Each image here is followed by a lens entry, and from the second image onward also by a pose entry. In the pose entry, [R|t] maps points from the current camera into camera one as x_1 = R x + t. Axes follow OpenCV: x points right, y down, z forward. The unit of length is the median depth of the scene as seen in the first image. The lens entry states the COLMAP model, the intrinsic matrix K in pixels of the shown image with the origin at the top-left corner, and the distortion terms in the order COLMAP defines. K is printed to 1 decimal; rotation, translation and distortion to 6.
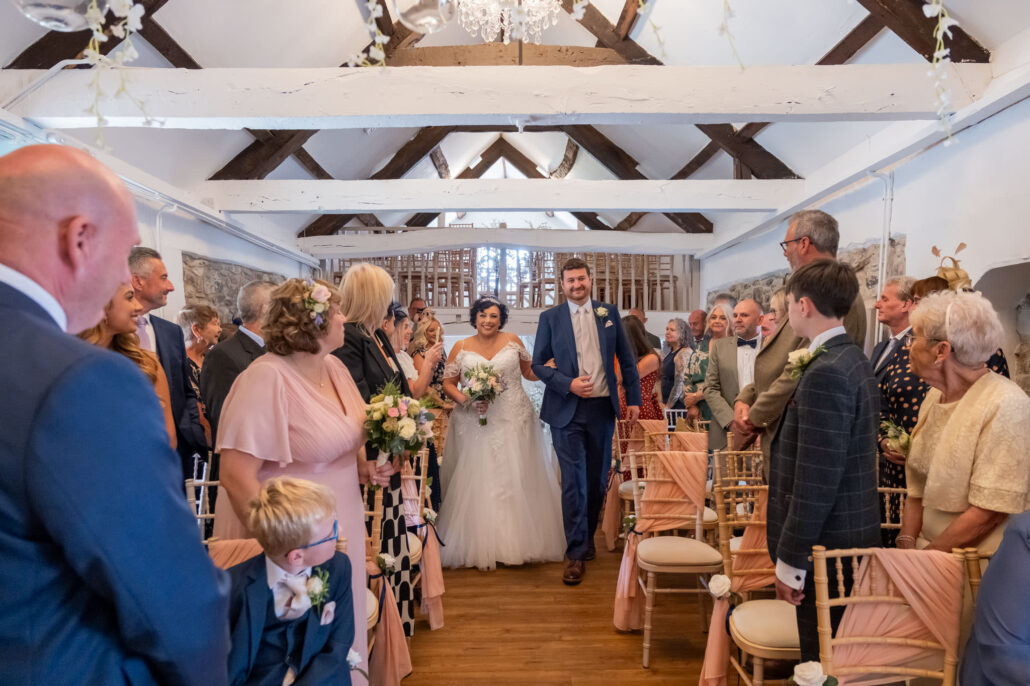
lens RADIAL K [[716.9, 0, 517.6], [0, 716.9, 342.1], [0, 0, 1]] dist [-0.015819, 0.028900]
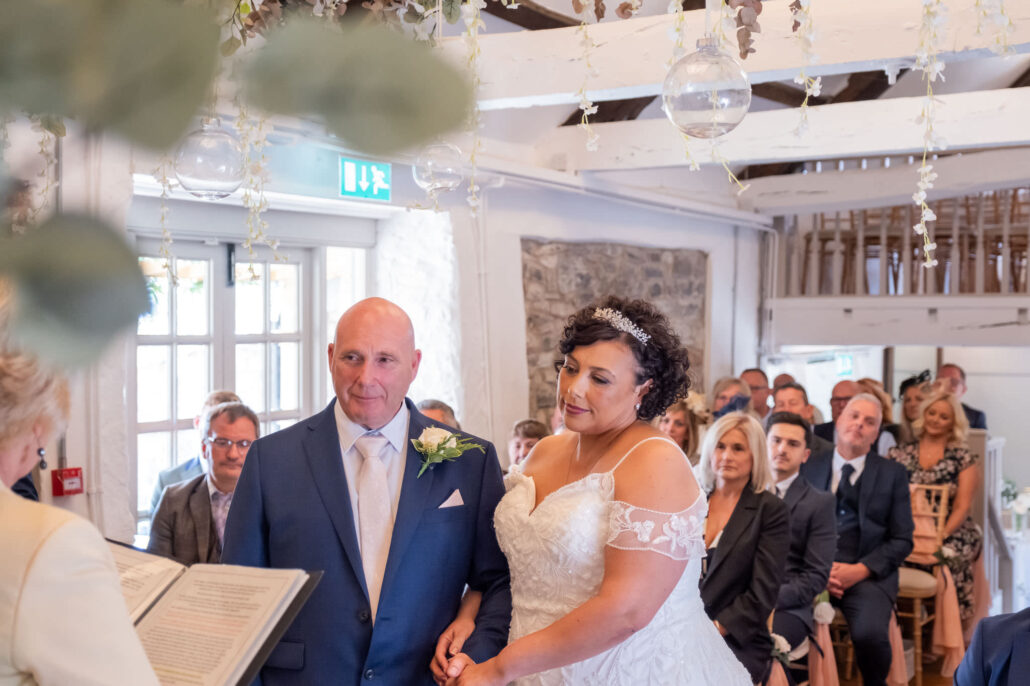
lens RADIAL K [[1383.5, 0, 521.0], [0, 1383.5, 346.1], [0, 0, 1]] dist [0.078415, 0.000000]
pose [[0.866784, 0.008873, -0.498605, 0.217108], [-0.004200, 0.999936, 0.010494, -0.037427], [0.498666, -0.007002, 0.866766, -0.178118]]
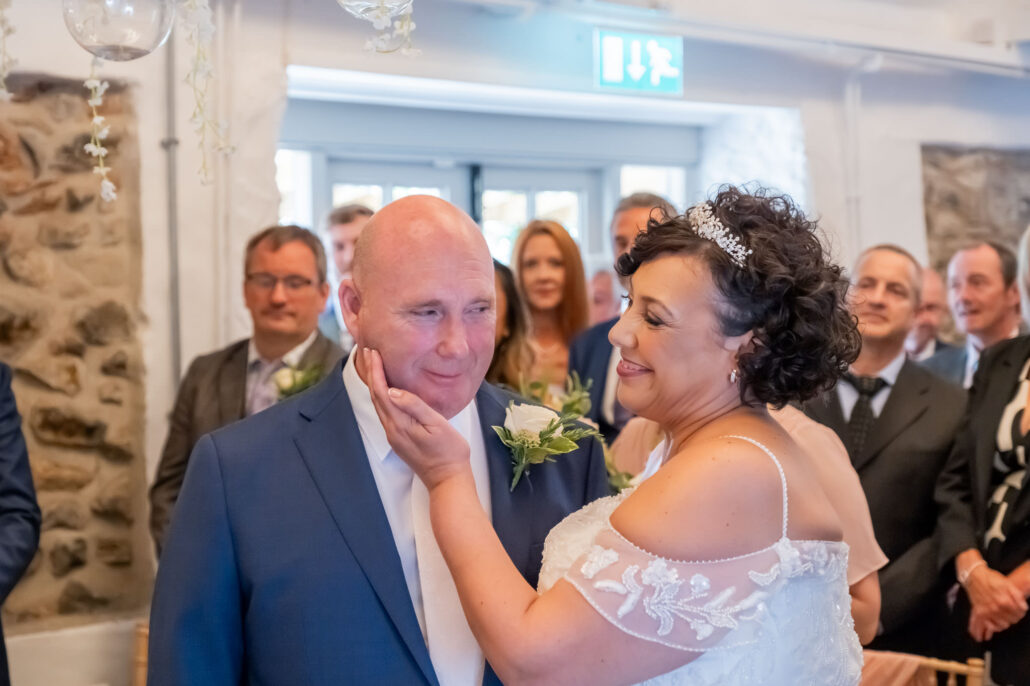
lens RADIAL K [[1827.5, 0, 508.8], [0, 1827.5, 335.5], [0, 0, 1]] dist [0.047466, 0.000000]
pose [[0.685257, 0.005806, -0.728278, 0.245840], [0.011000, 0.999772, 0.018320, -0.026865], [0.728218, -0.020565, 0.685037, -0.035814]]
